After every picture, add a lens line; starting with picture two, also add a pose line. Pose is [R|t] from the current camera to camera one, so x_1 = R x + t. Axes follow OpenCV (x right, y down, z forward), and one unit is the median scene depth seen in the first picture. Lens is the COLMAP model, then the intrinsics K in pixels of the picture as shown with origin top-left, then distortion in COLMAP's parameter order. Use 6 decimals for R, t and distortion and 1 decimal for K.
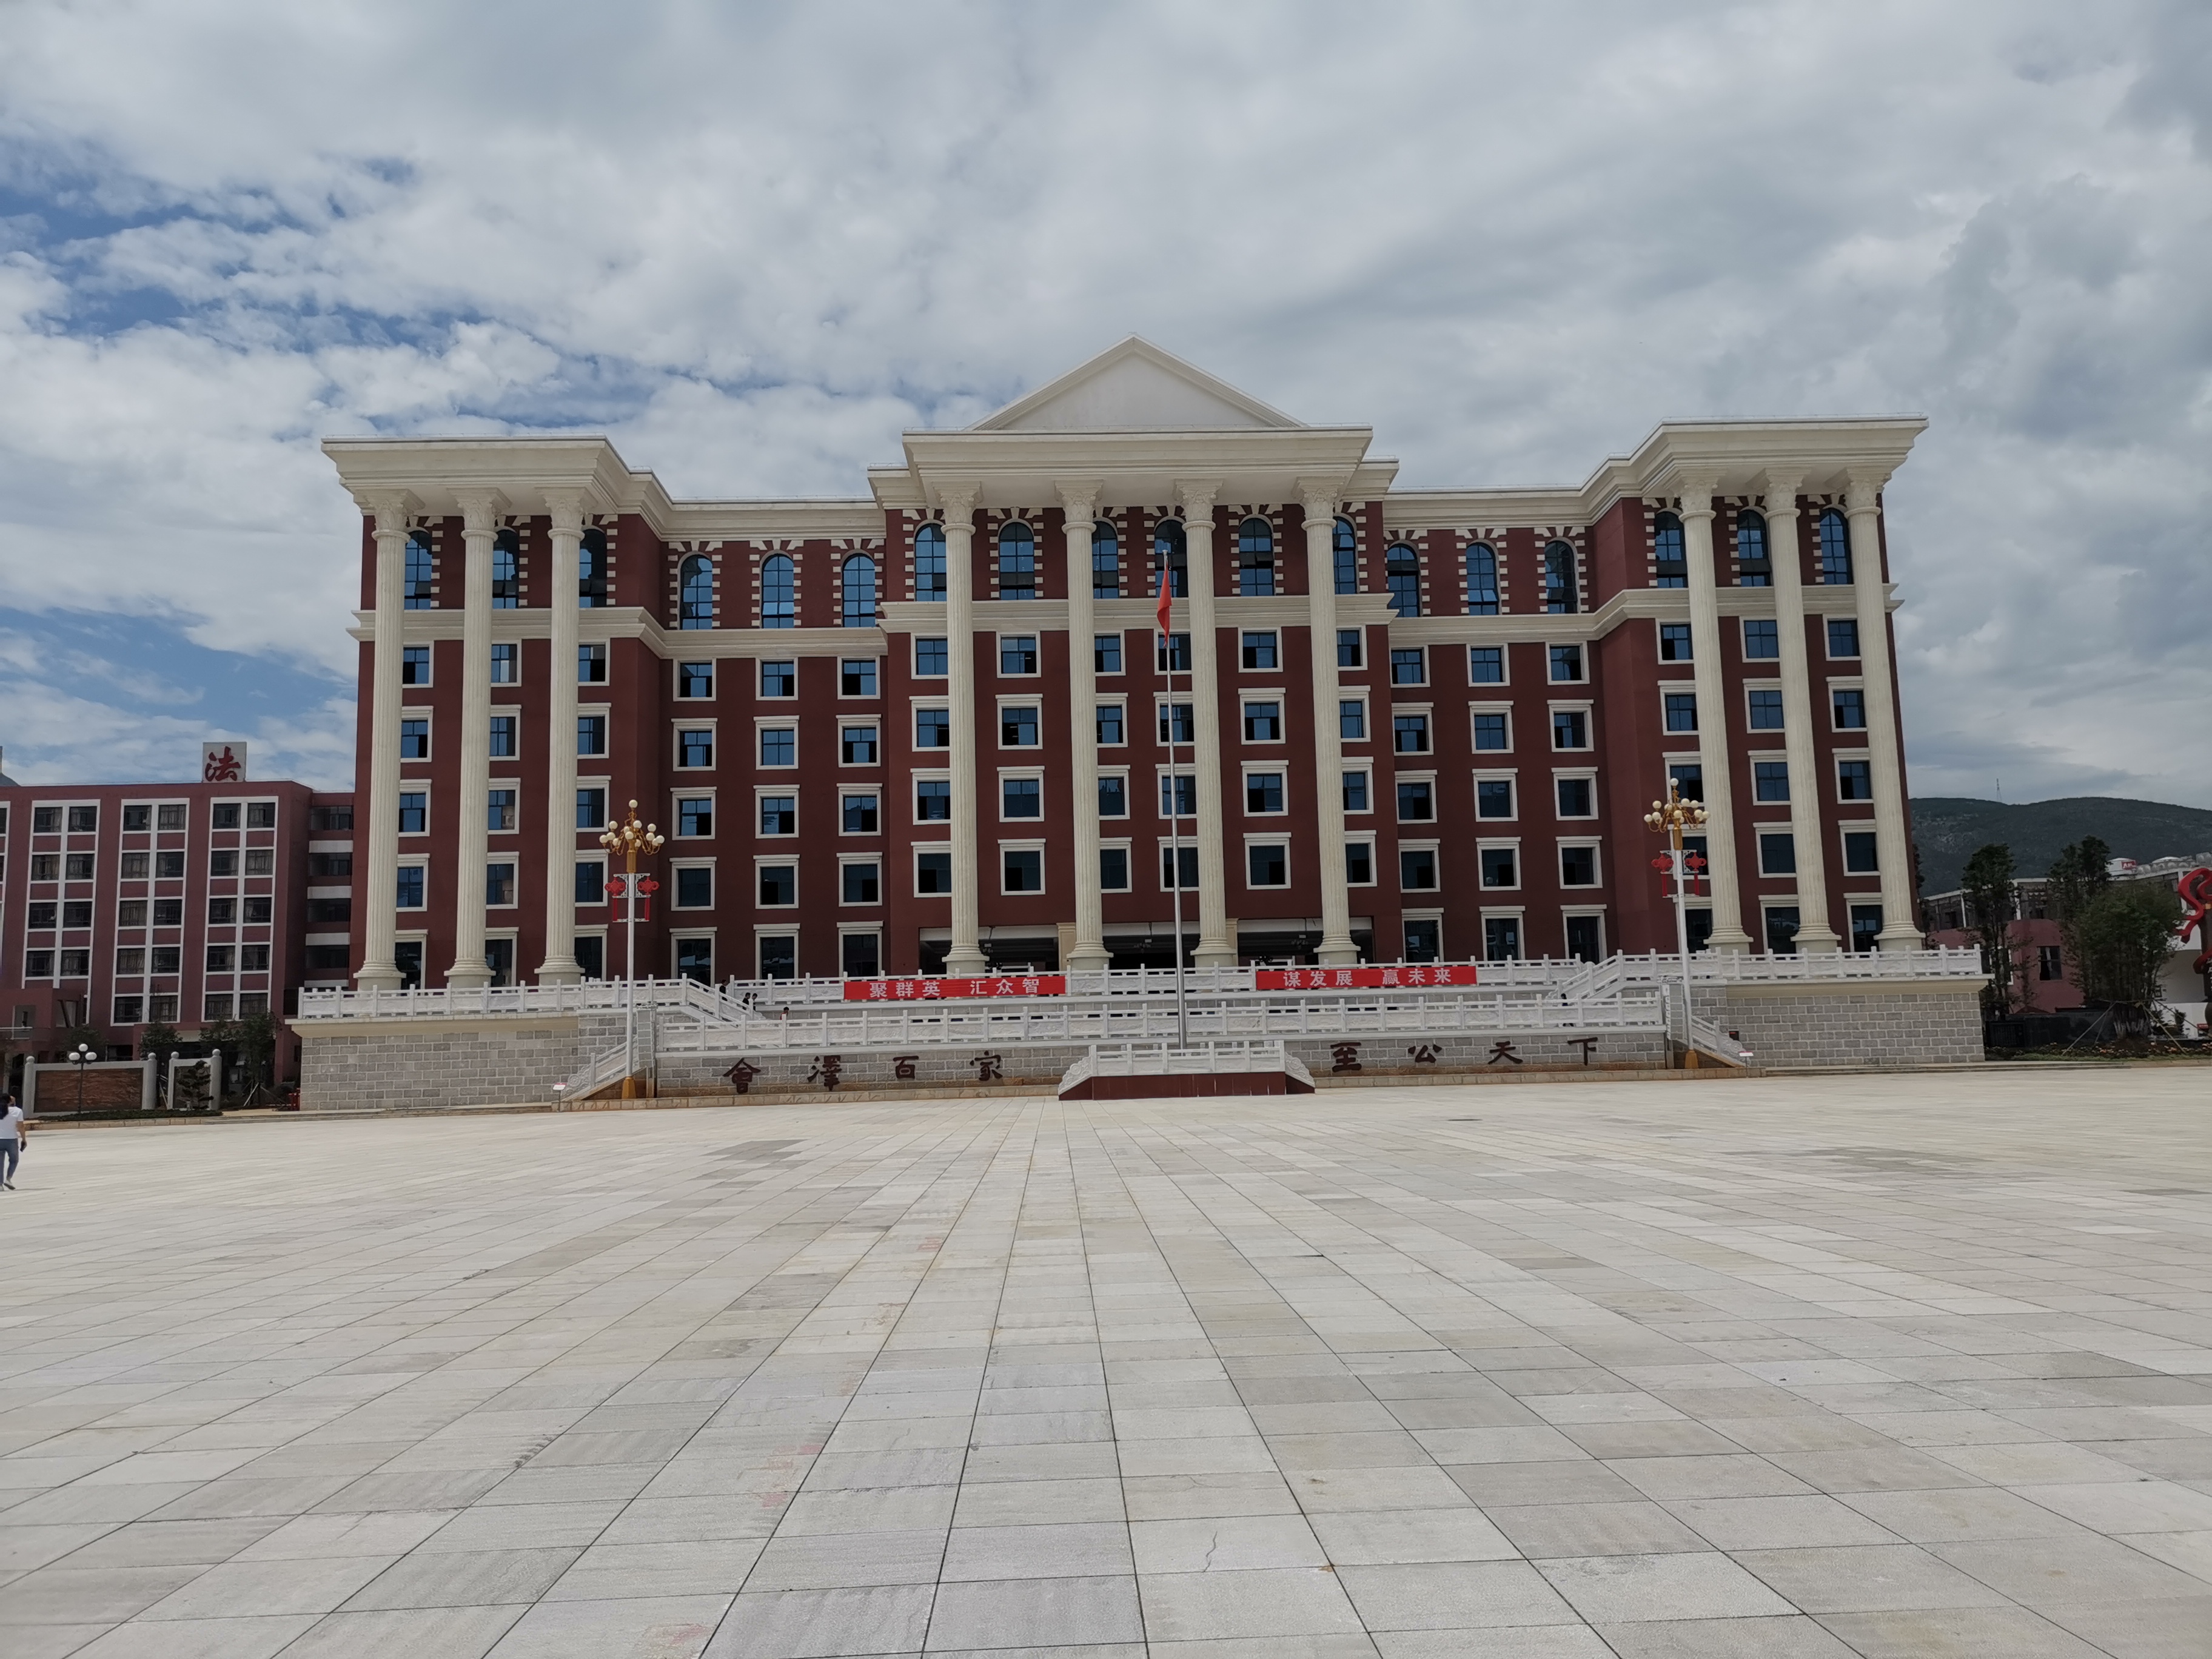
lens RADIAL K [[1708.5, 0, 1114.1], [0, 1708.5, 836.5], [0, 0, 1]] dist [0.056379, -0.059212]
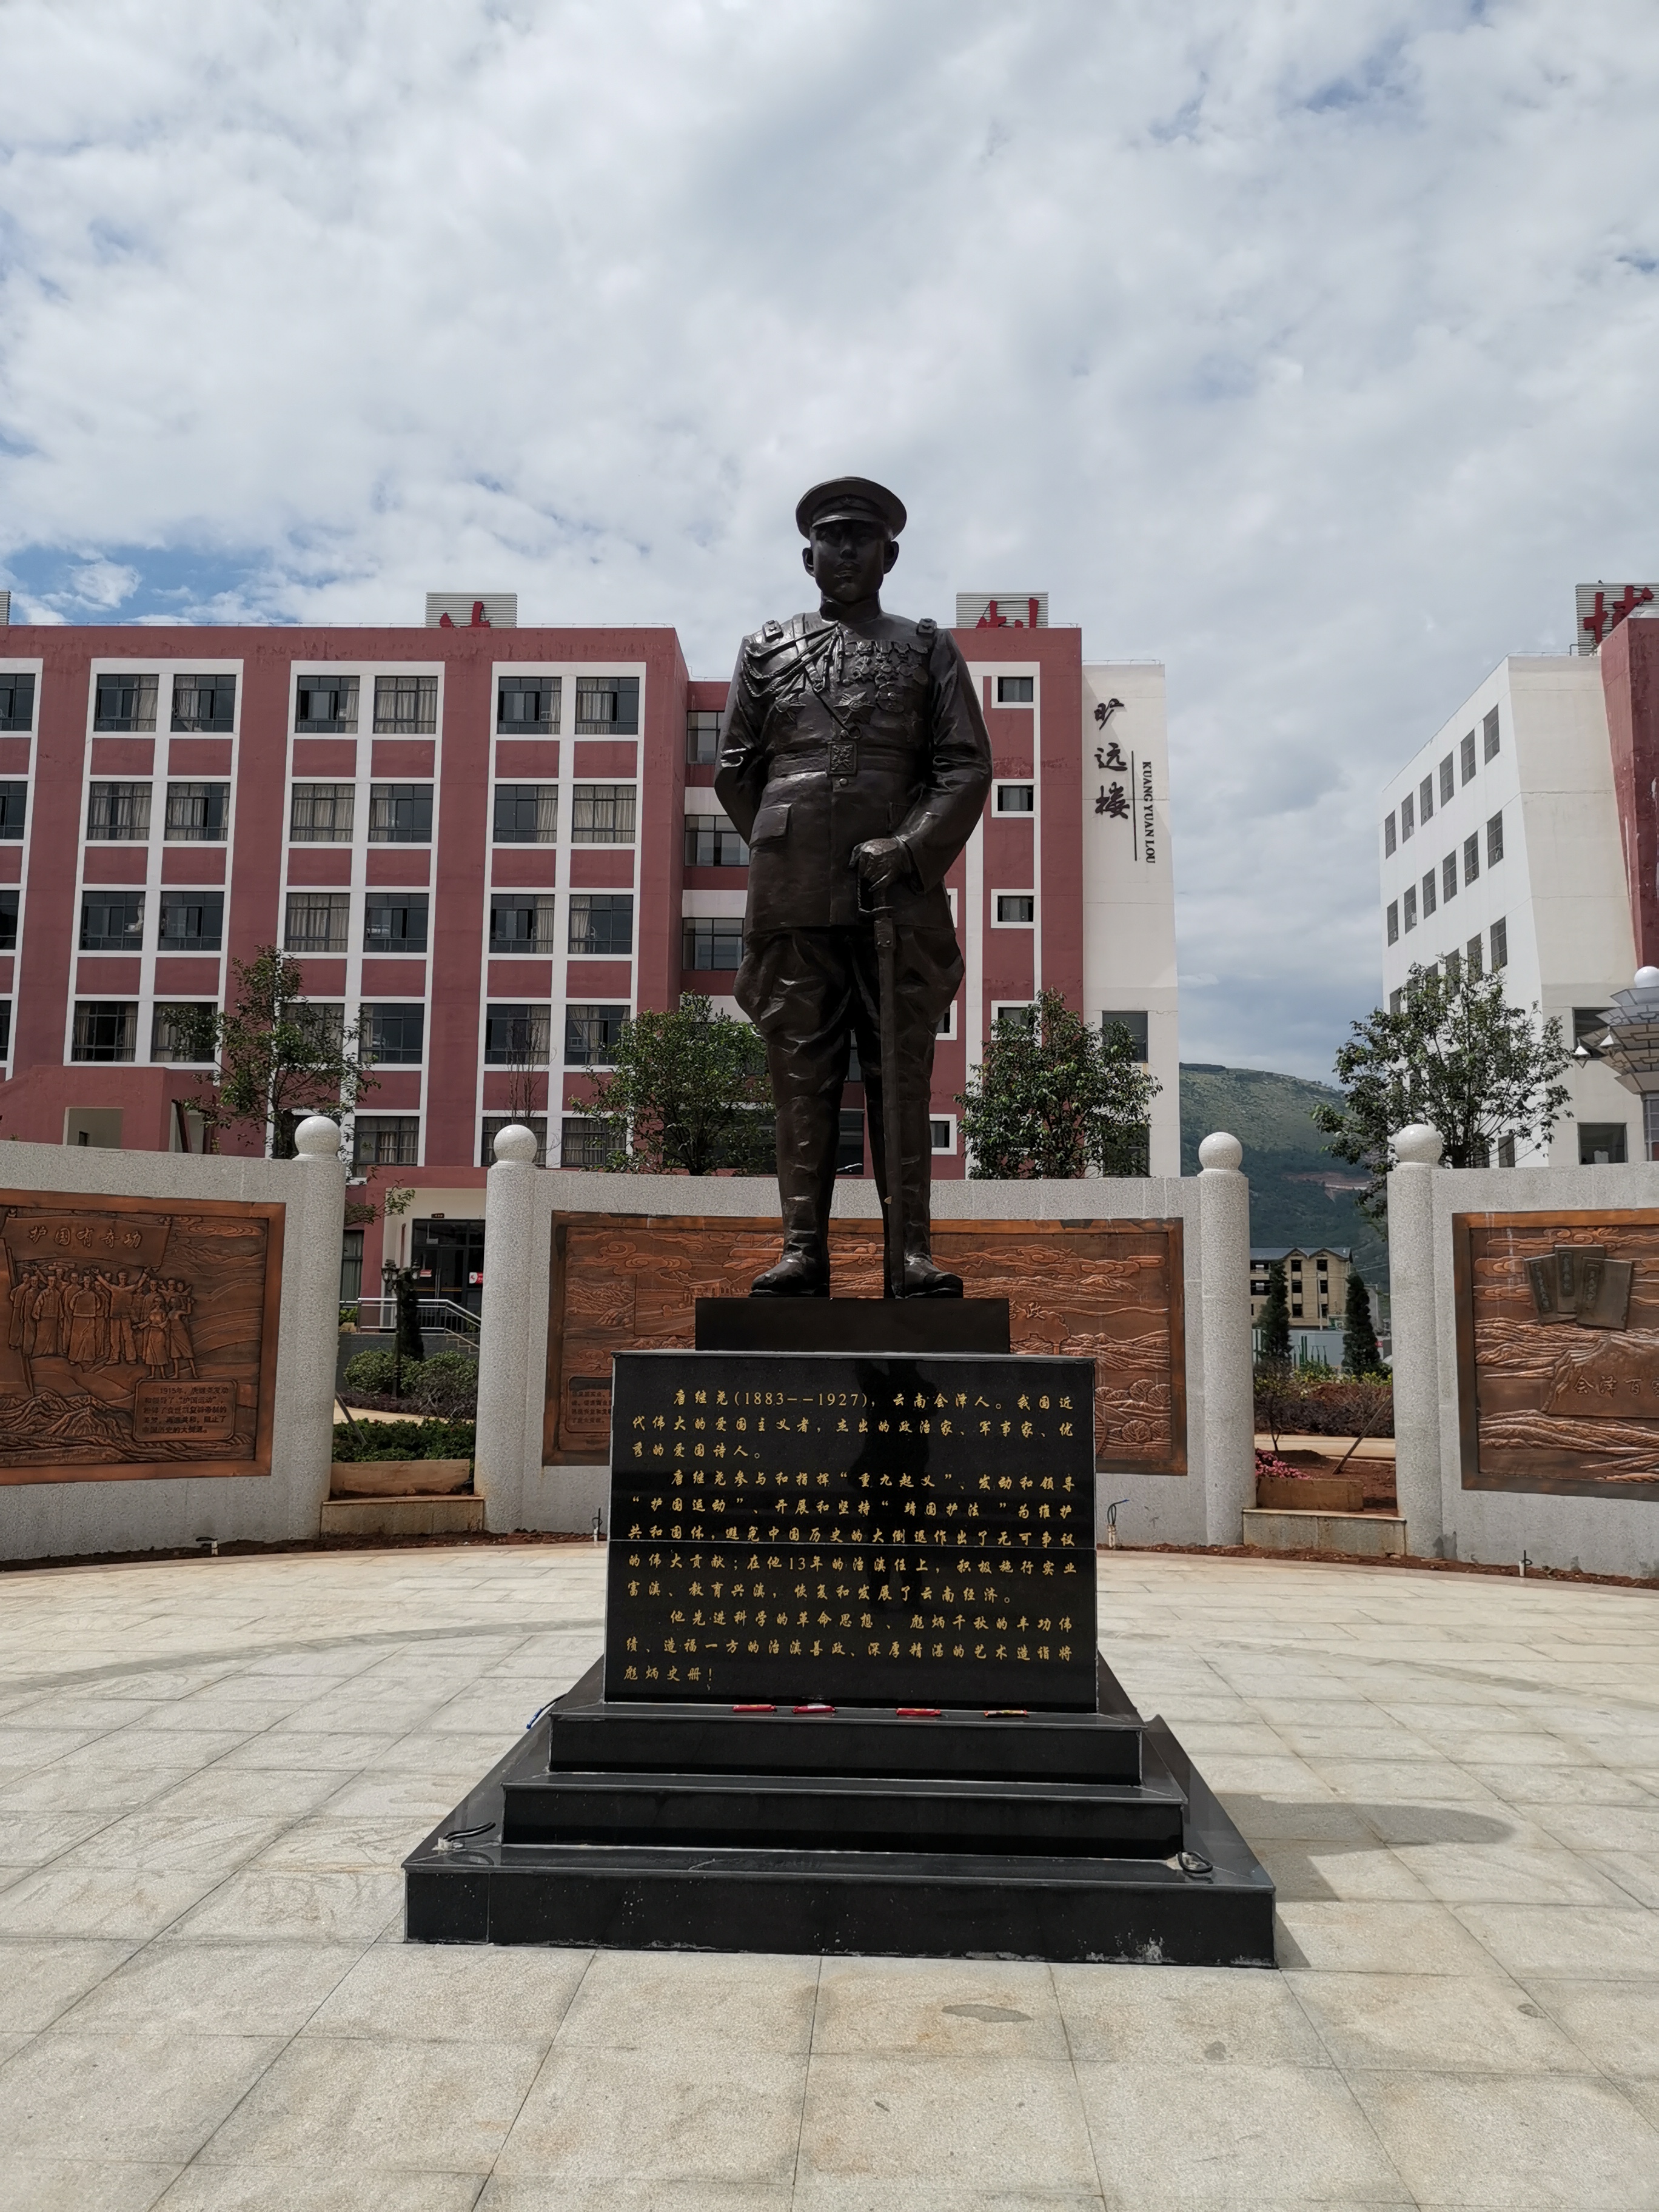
lens RADIAL K [[1708.5, 0, 828.2], [0, 1708.5, 1121.5], [0, 0, 1]] dist [0.056379, -0.059212]
pose [[0.996680, 0.032596, -0.074602, -0.407496], [-0.032377, 0.999467, 0.004145, 0.087082], [0.074698, -0.001716, 0.997205, 0.586275]]
